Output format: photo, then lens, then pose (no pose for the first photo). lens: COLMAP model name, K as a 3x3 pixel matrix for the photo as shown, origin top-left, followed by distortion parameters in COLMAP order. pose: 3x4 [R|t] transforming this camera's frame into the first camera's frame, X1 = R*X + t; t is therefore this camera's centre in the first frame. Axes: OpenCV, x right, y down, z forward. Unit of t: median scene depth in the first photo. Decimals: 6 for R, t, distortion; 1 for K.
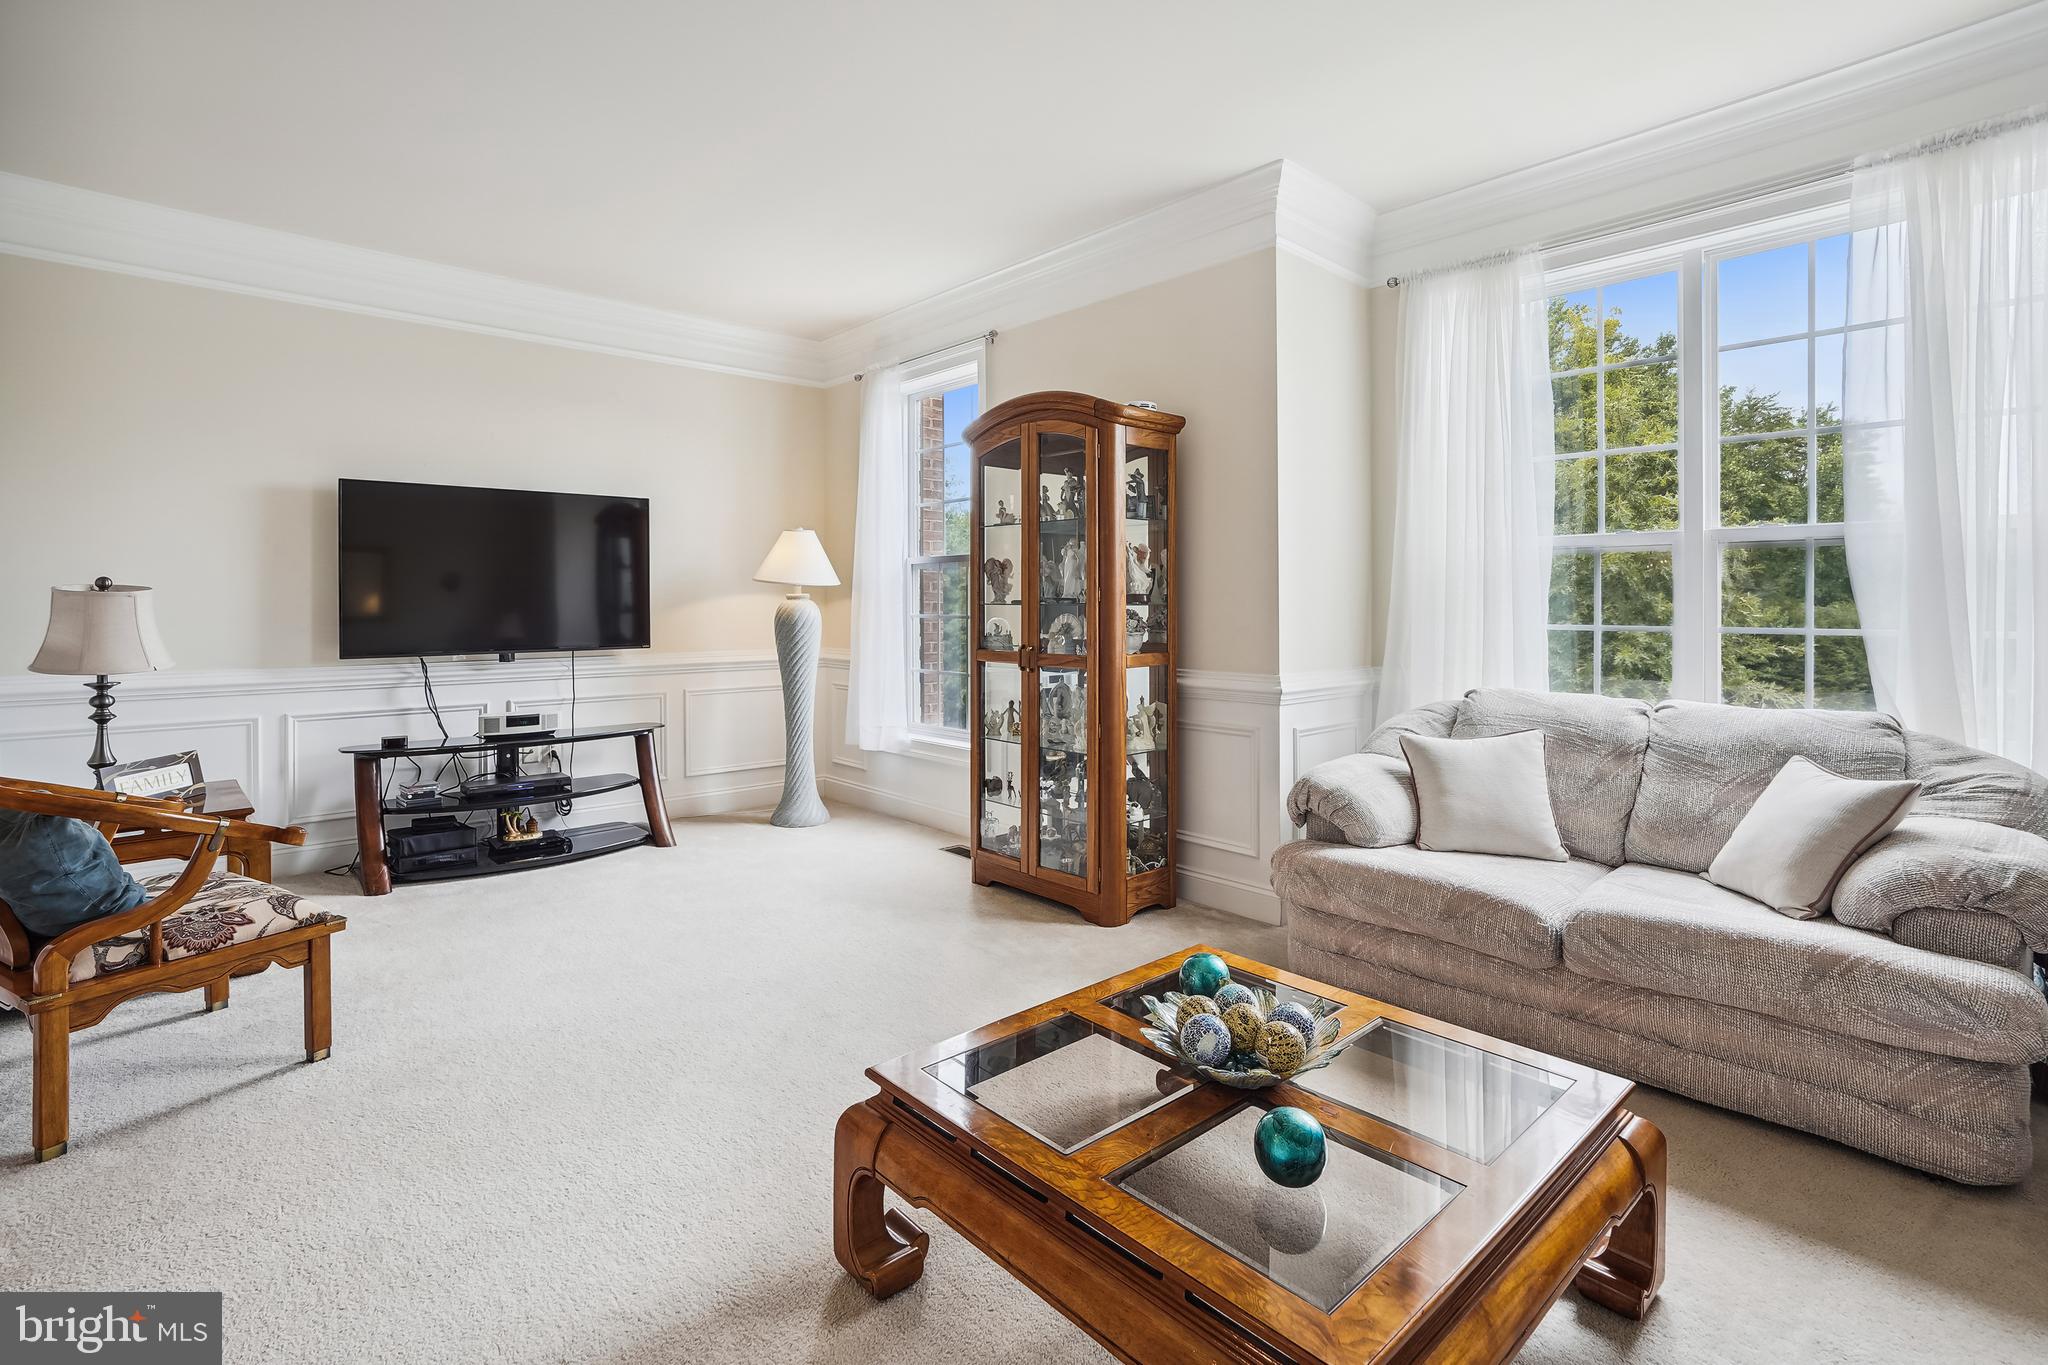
lens RADIAL K [[964.1, 0, 1038.5], [0, 964.1, 607.0], [0, 0, 1]] dist [-0.000981, -0.000149]
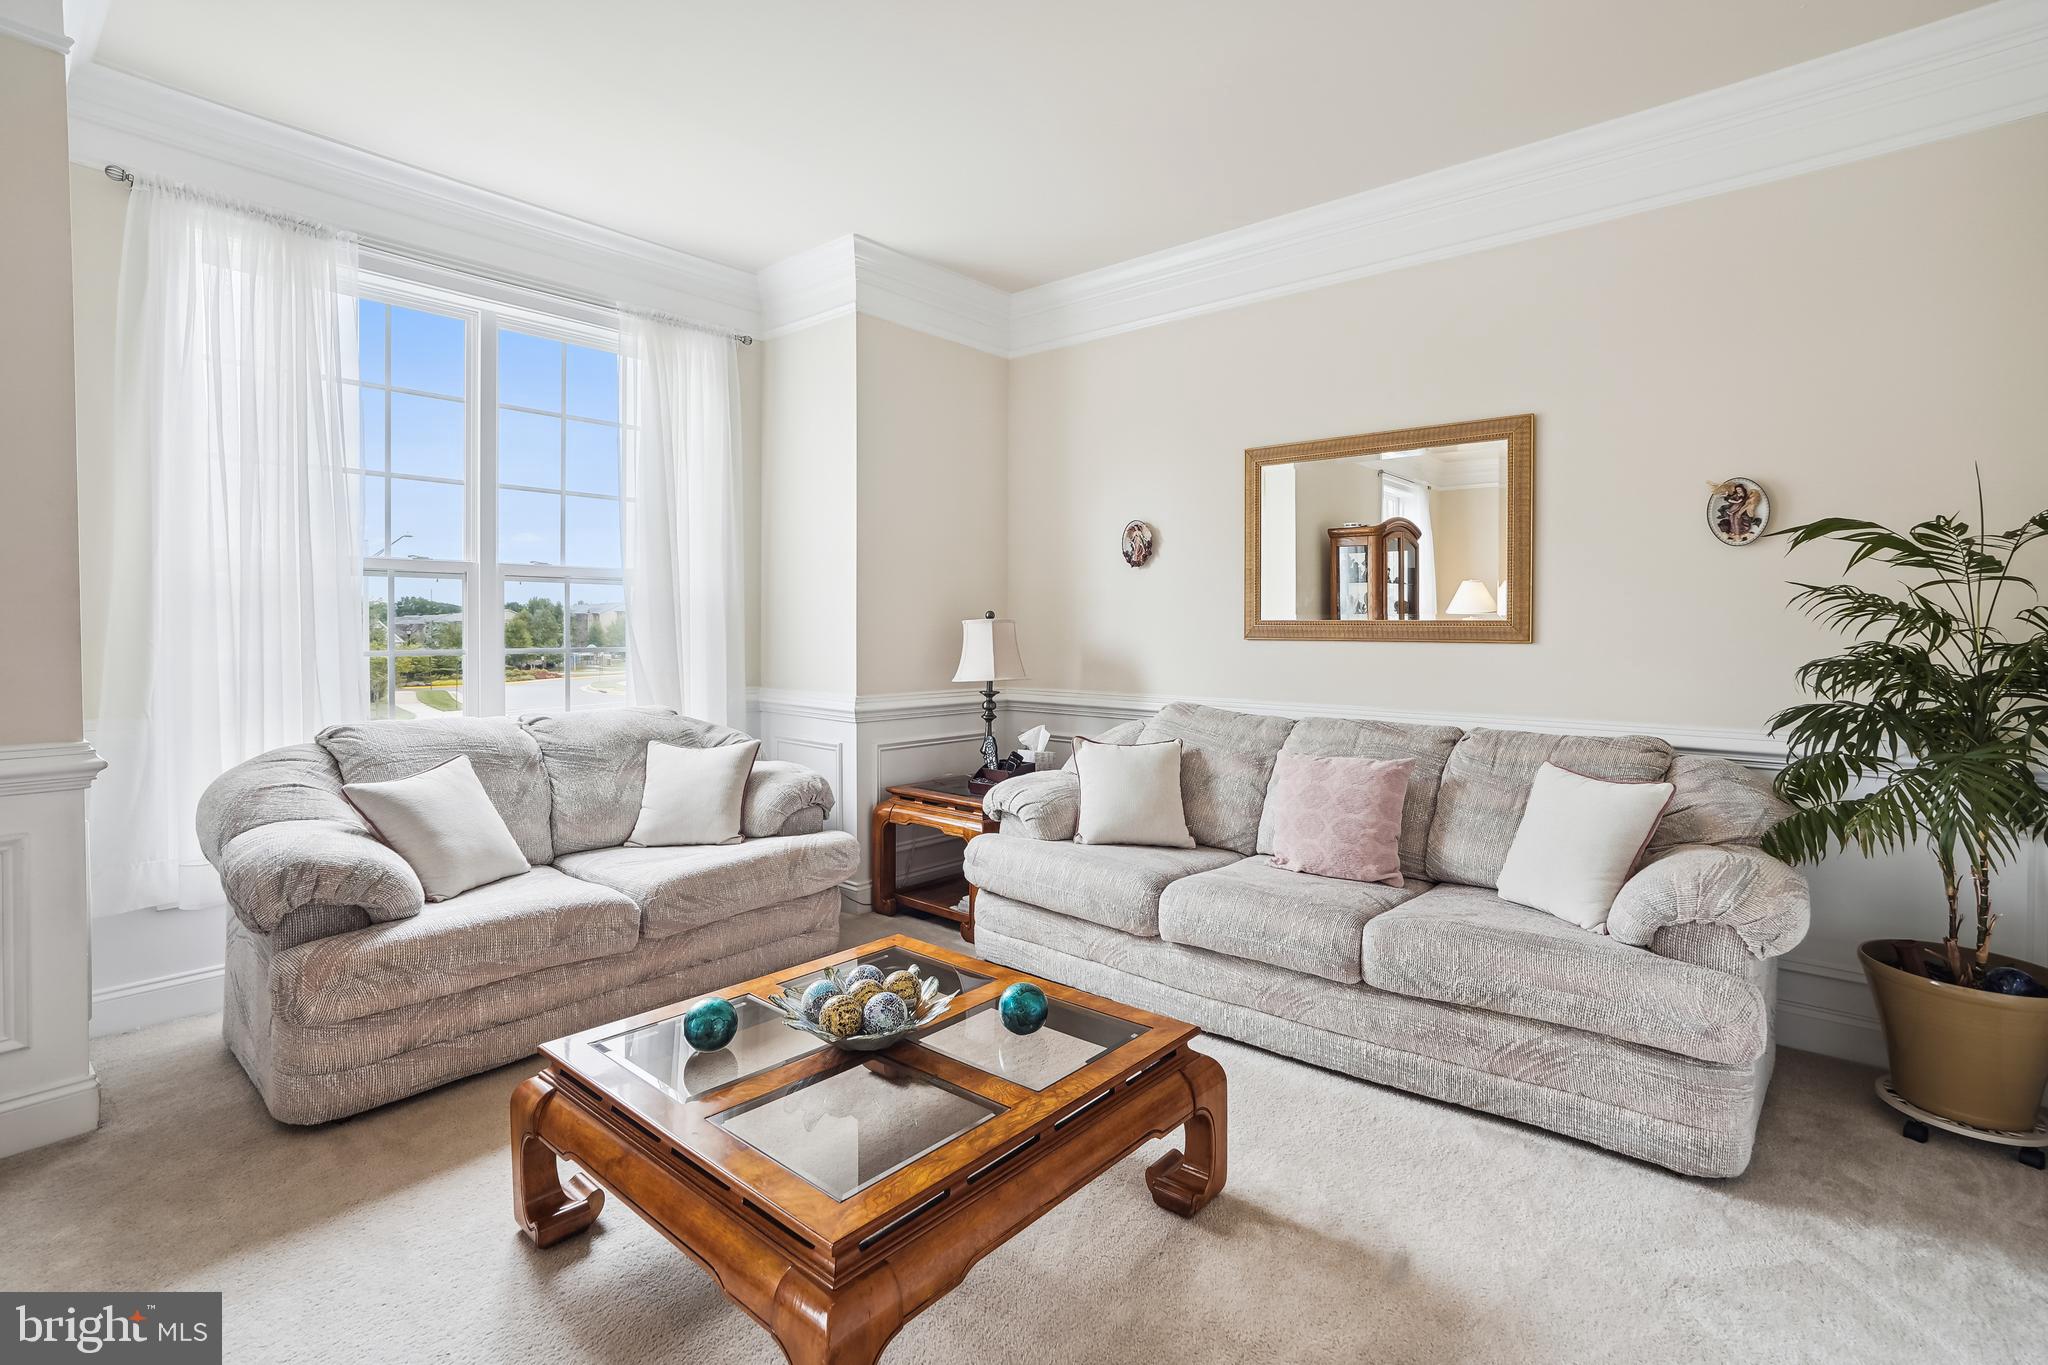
lens RADIAL K [[964.1, 0, 1035.3], [0, 964.1, 641.8], [0, 0, 1]] dist [-0.000981, -0.000149]
pose [[-0.106814, -0.013479, 0.994188, -0.599710], [-0.002462, 0.999909, 0.013292, -0.005518], [-0.994276, -0.001028, -0.106838, 0.583681]]
